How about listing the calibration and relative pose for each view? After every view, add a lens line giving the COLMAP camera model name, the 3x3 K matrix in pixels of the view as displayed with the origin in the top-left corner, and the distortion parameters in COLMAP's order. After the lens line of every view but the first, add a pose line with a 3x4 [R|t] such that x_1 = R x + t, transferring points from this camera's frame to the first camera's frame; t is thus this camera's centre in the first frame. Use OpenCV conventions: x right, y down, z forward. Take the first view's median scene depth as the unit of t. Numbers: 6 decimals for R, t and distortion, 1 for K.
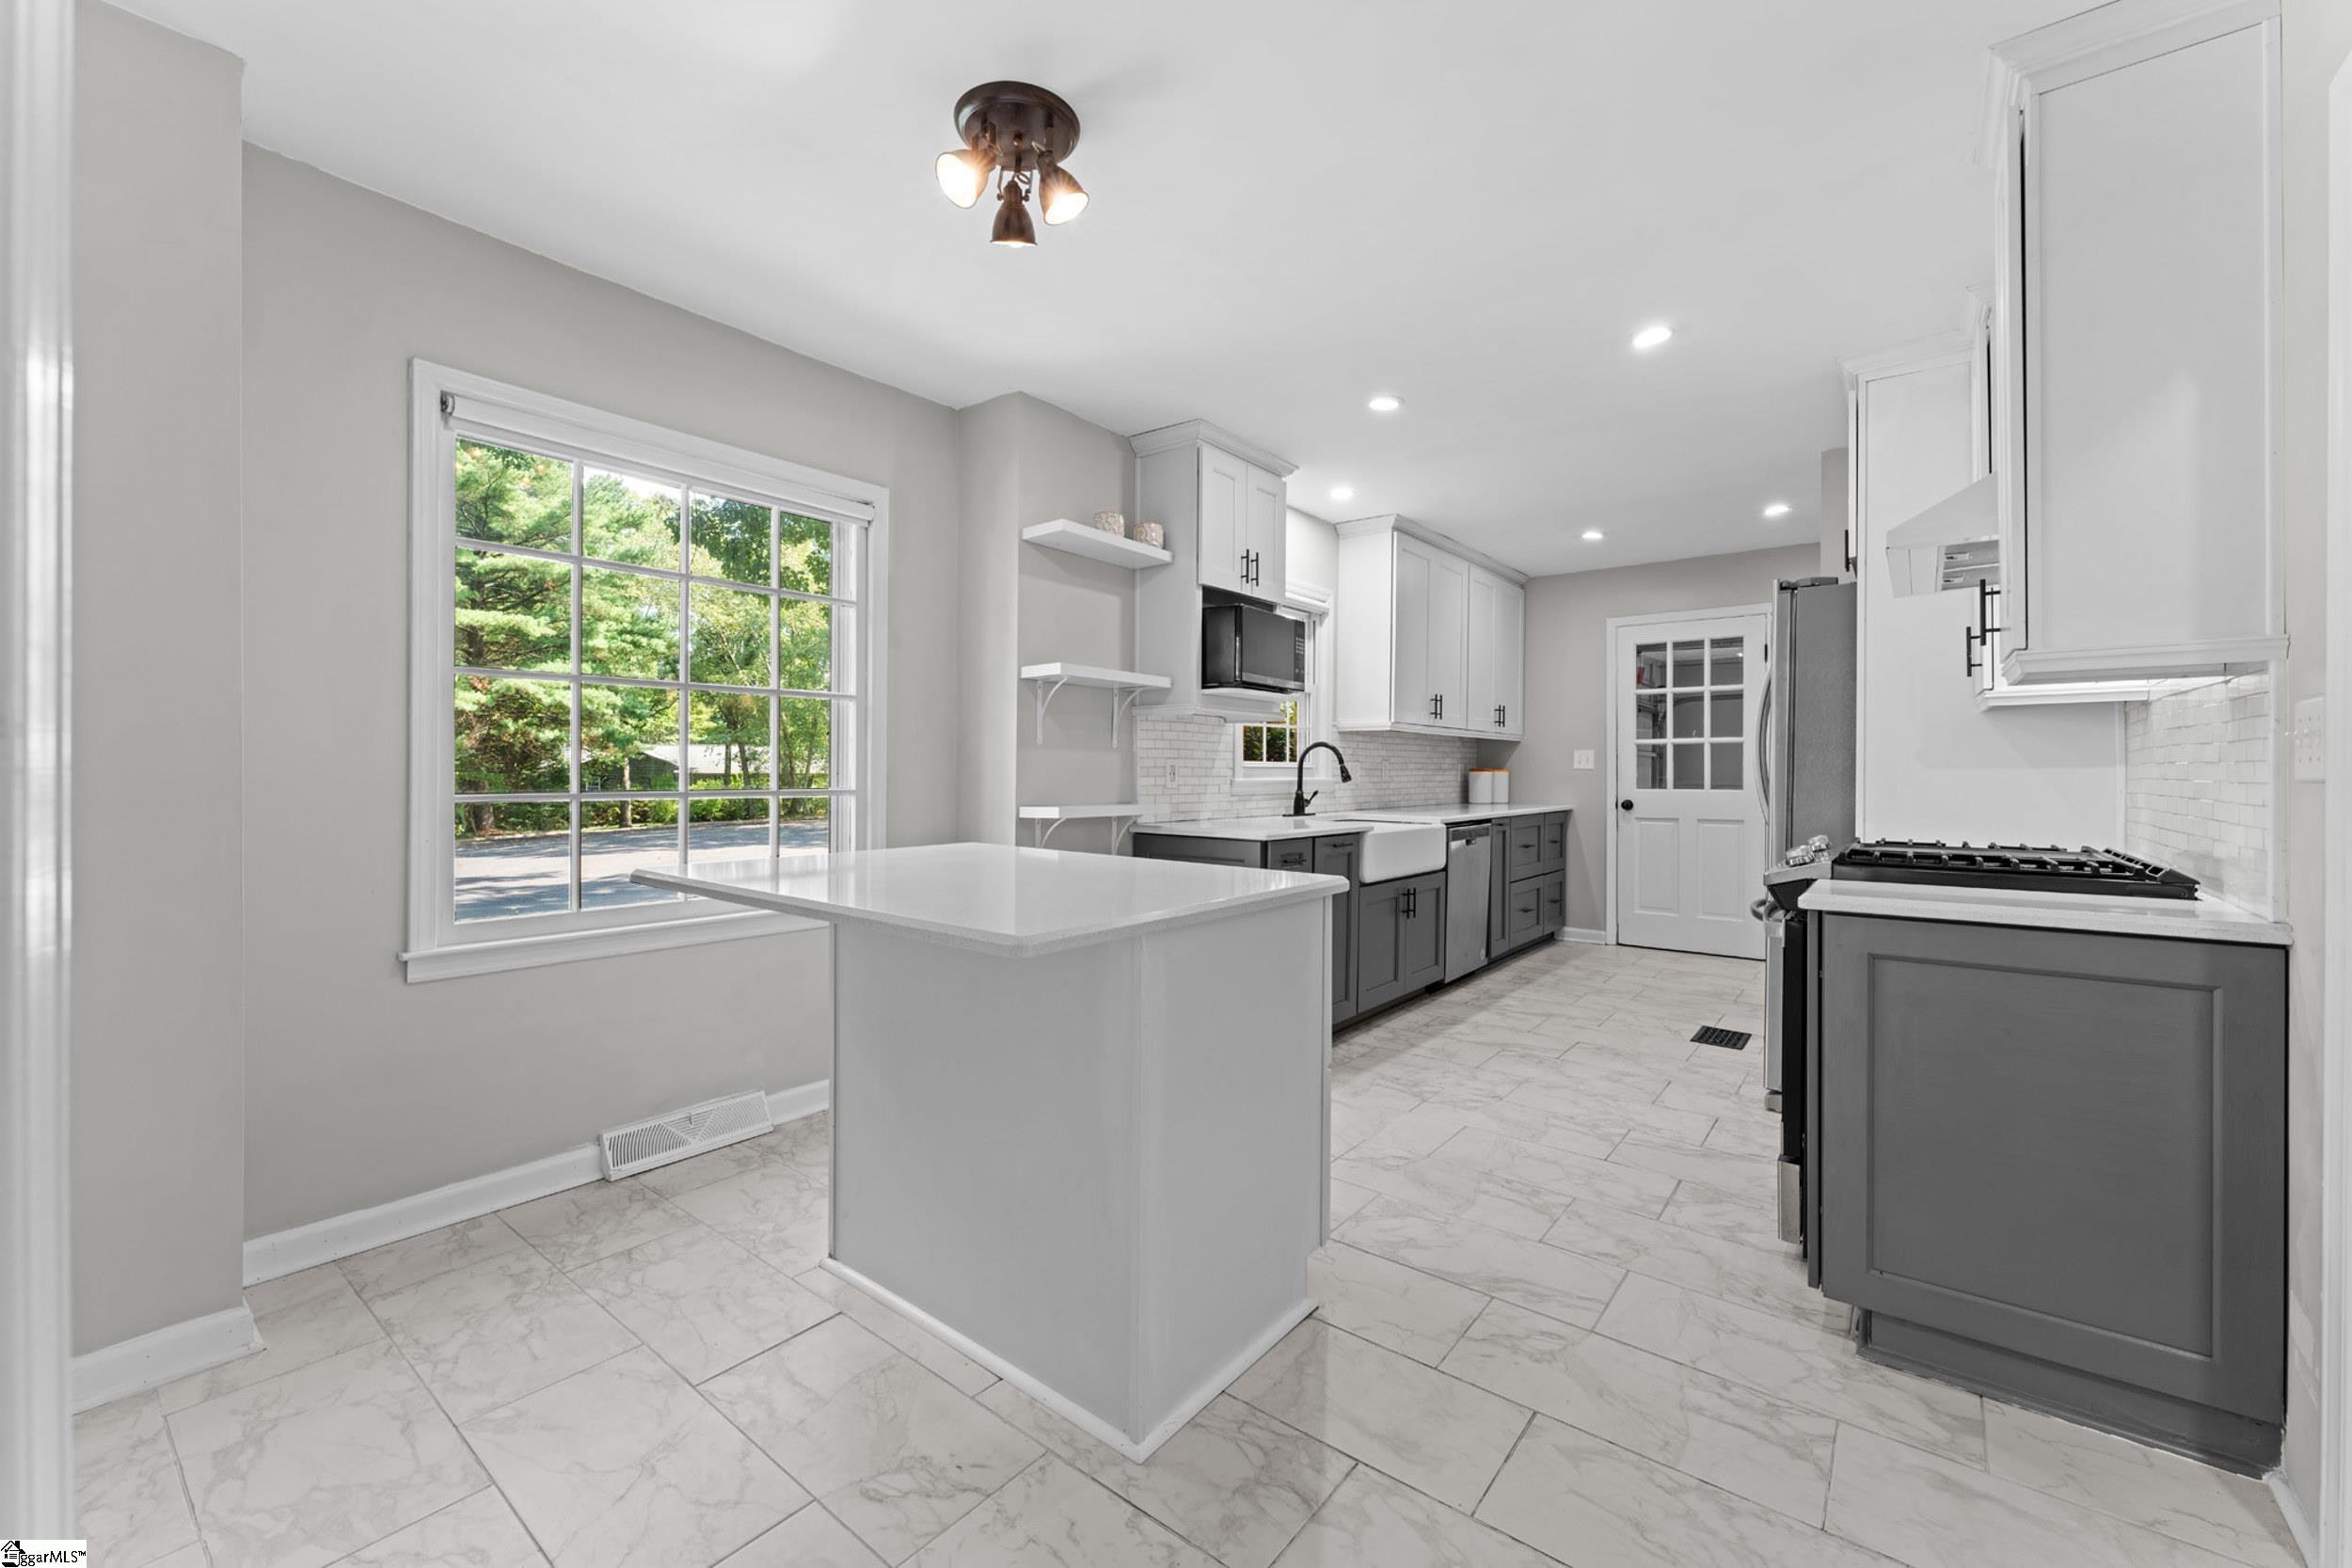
lens RADIAL K [[948.6, 0, 1171.5], [0, 948.6, 776.8], [0, 0, 1]] dist [0.001303, -0.000078]
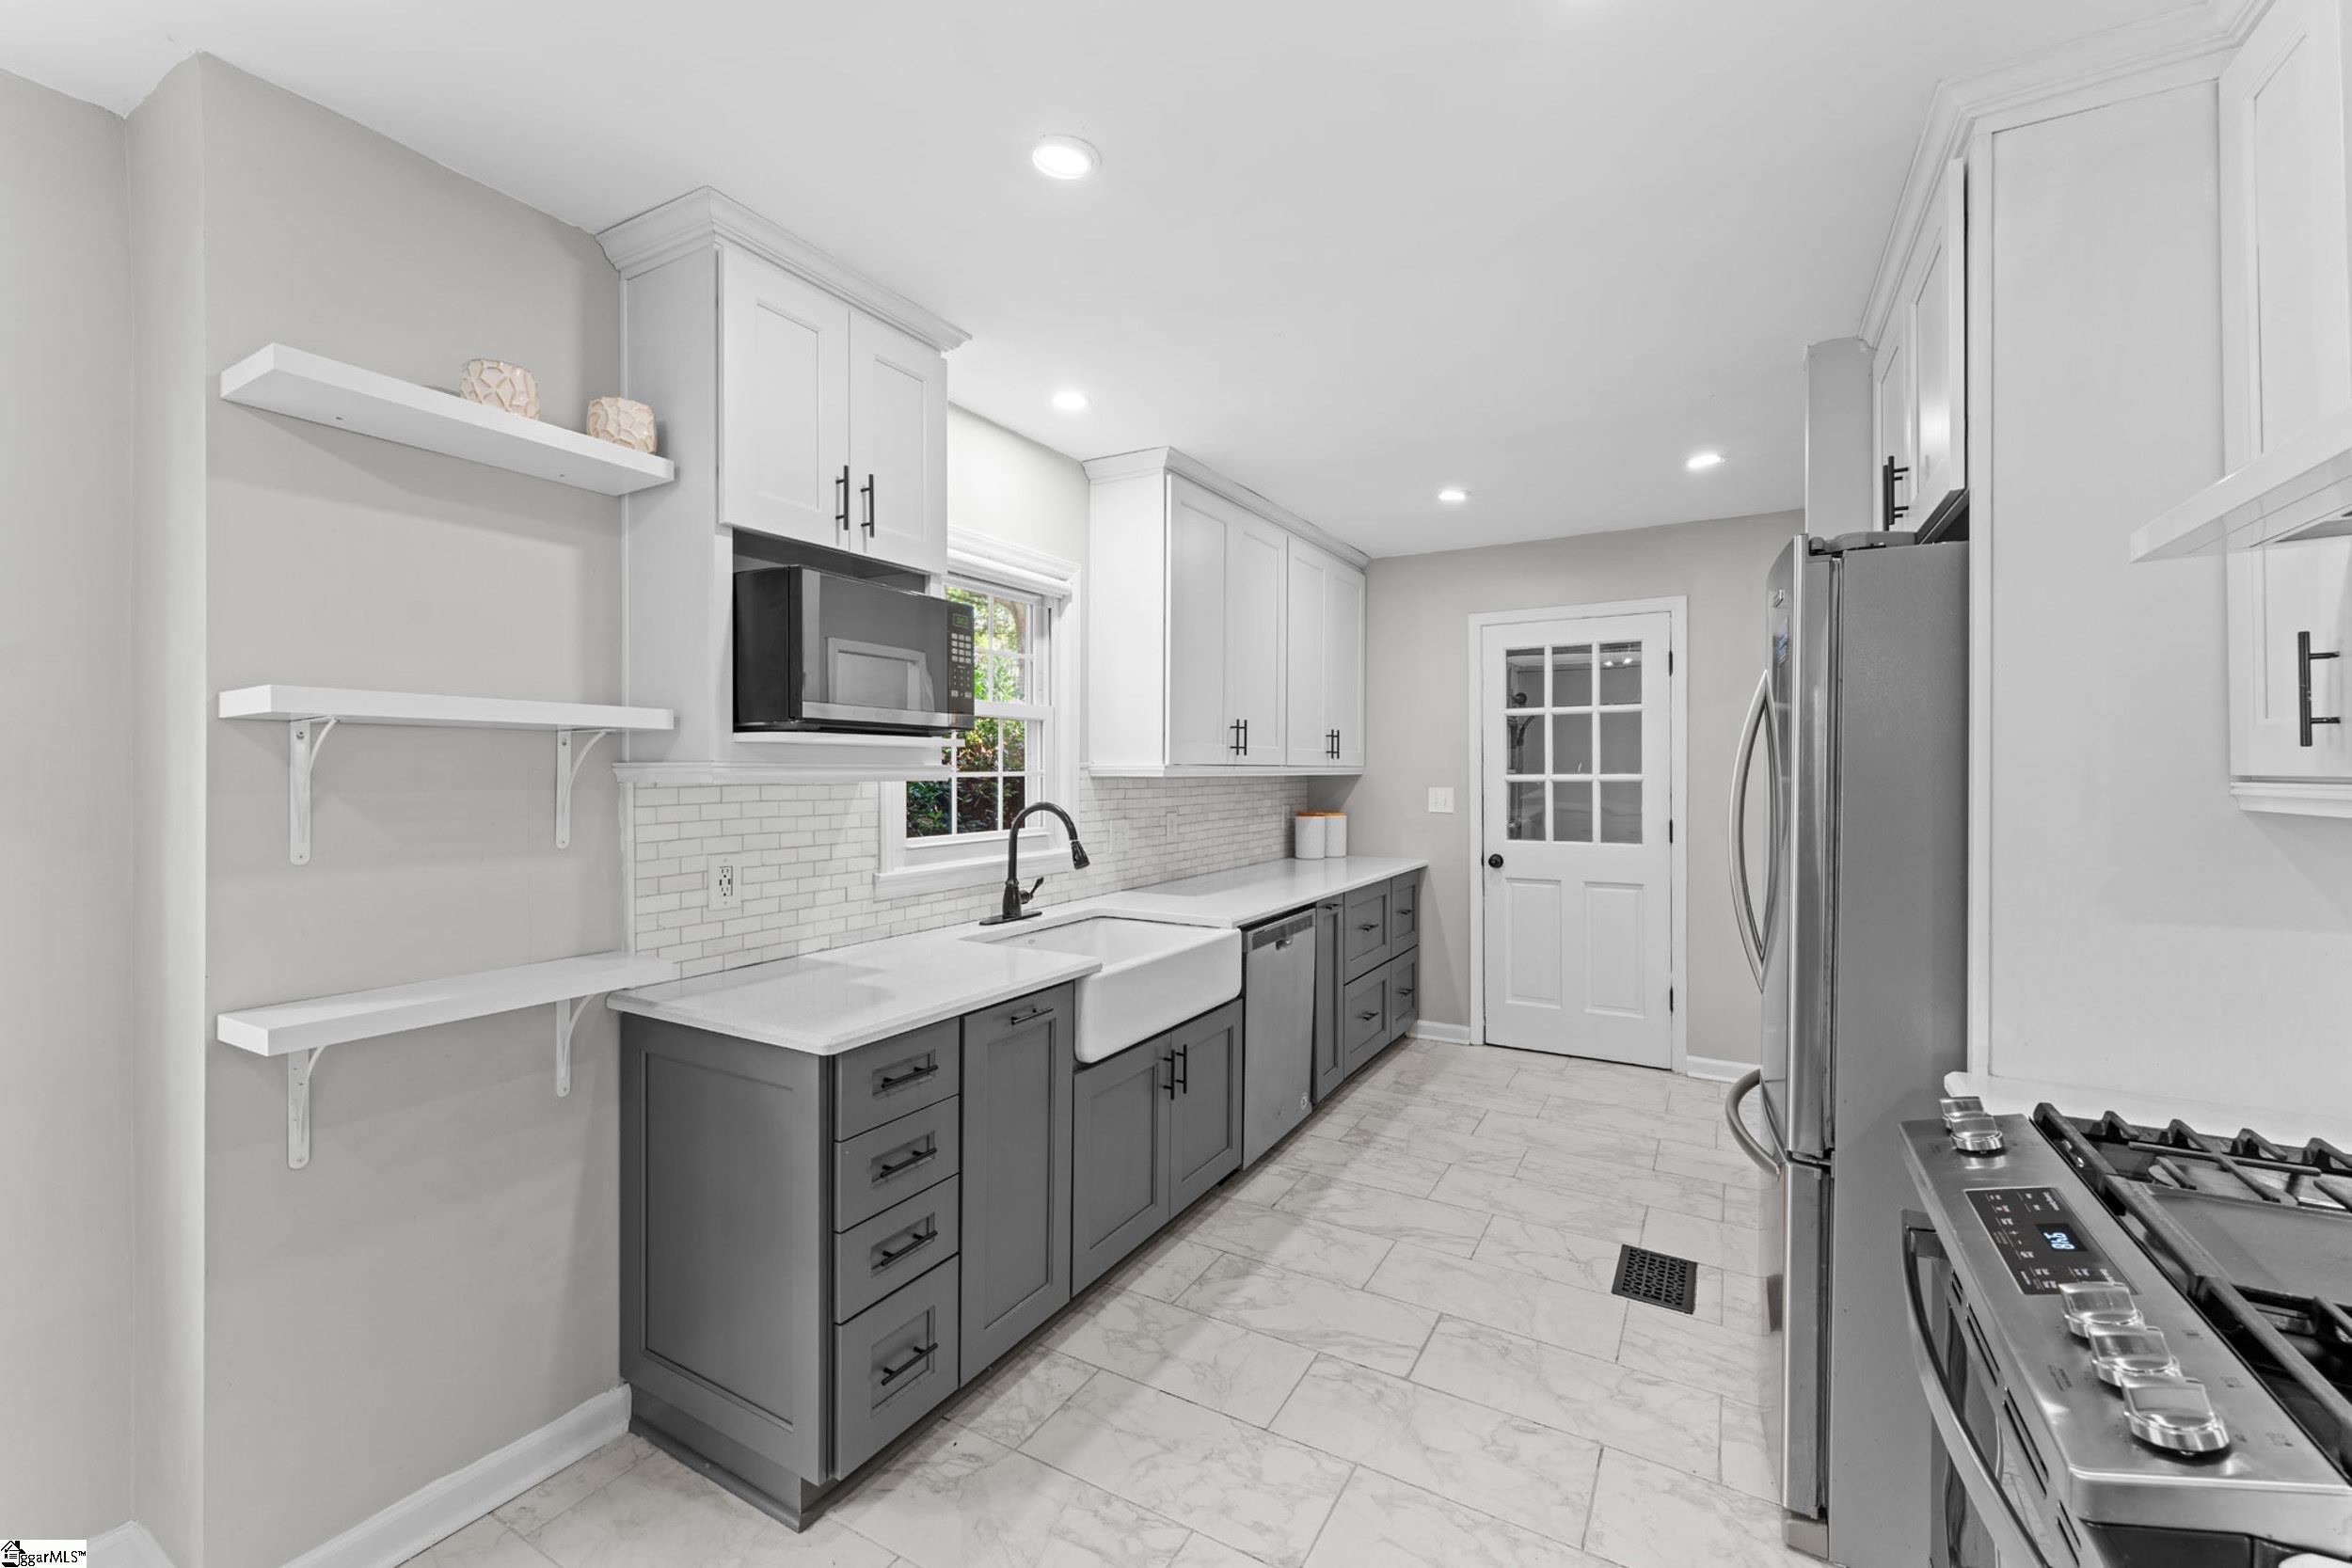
lens RADIAL K [[948.6, 0, 1179.1], [0, 948.6, 773.5], [0, 0, 1]] dist [0.001303, -0.000078]
pose [[0.989184, -0.007101, 0.146510, 0.156493], [0.006860, 0.999974, 0.002145, -0.056815], [-0.146522, -0.001117, 0.989207, 0.376279]]
